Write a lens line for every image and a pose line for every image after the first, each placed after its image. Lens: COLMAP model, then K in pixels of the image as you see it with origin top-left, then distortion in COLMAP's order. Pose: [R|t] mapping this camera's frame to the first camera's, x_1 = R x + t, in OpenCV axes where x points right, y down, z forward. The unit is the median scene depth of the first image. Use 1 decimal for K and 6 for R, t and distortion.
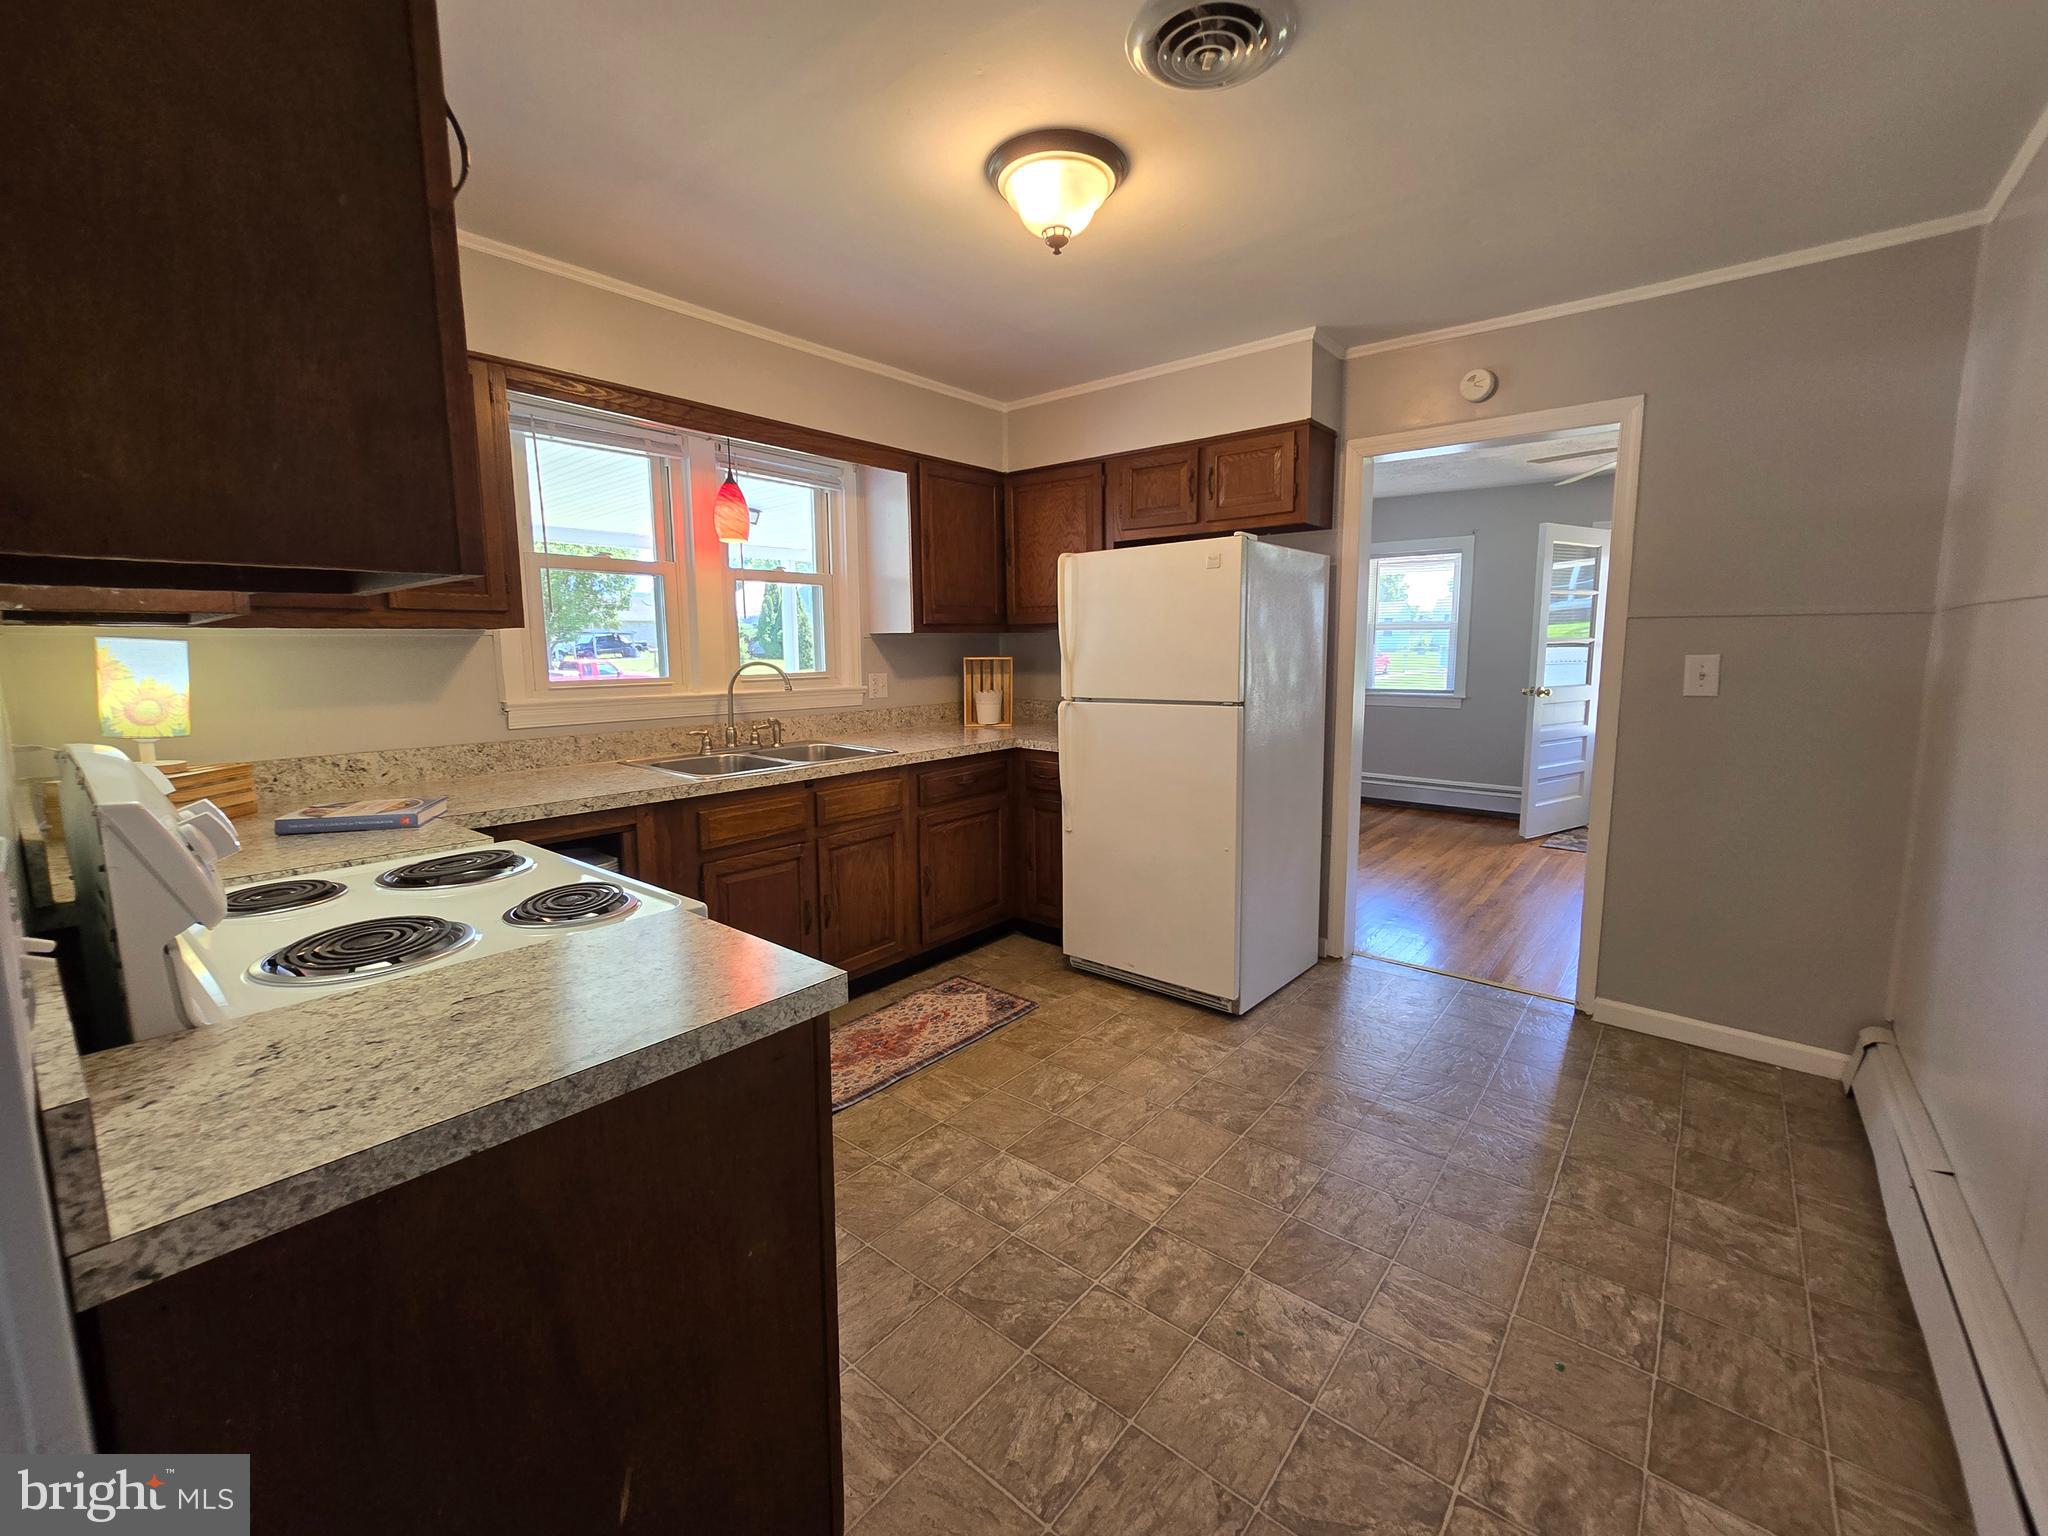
lens RADIAL K [[841.1, 0, 1021.4], [0, 841.1, 765.9], [0, 0, 1]] dist [-0.000844, -0.000338]
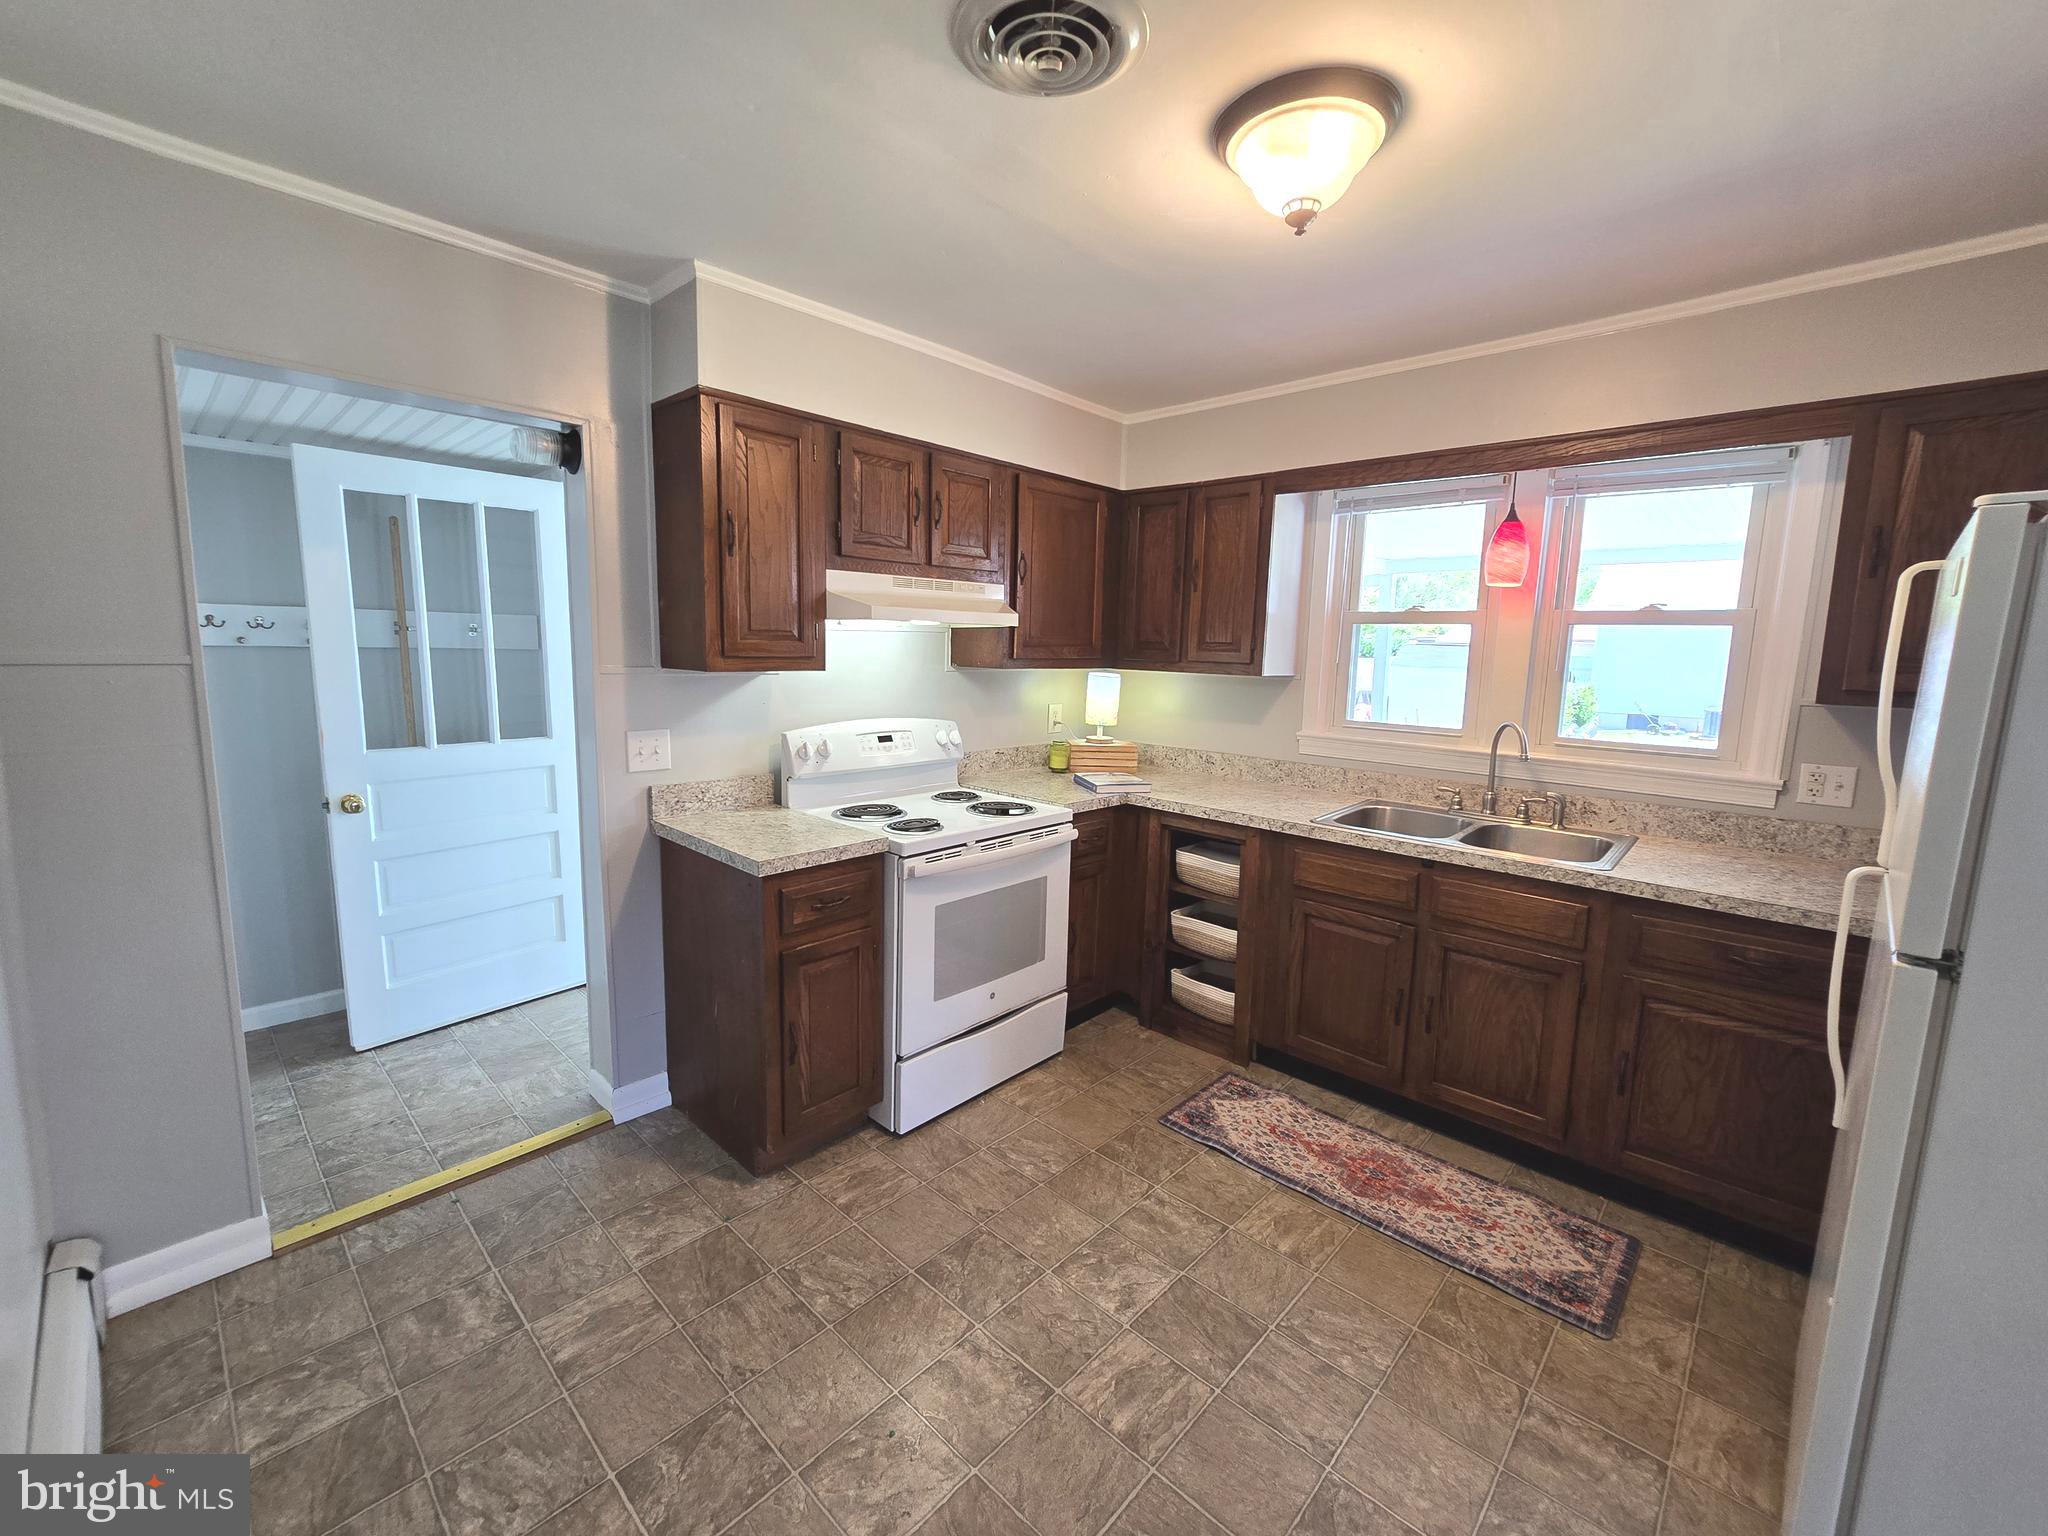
lens RADIAL K [[841.1, 0, 1021.5], [0, 841.1, 760.8], [0, 0, 1]] dist [-0.000844, -0.000338]
pose [[-0.062146, 0.144126, -0.987606, 0.758466], [-0.163562, 0.974670, 0.152530, -0.178672], [0.984574, 0.171014, -0.036999, 0.724266]]
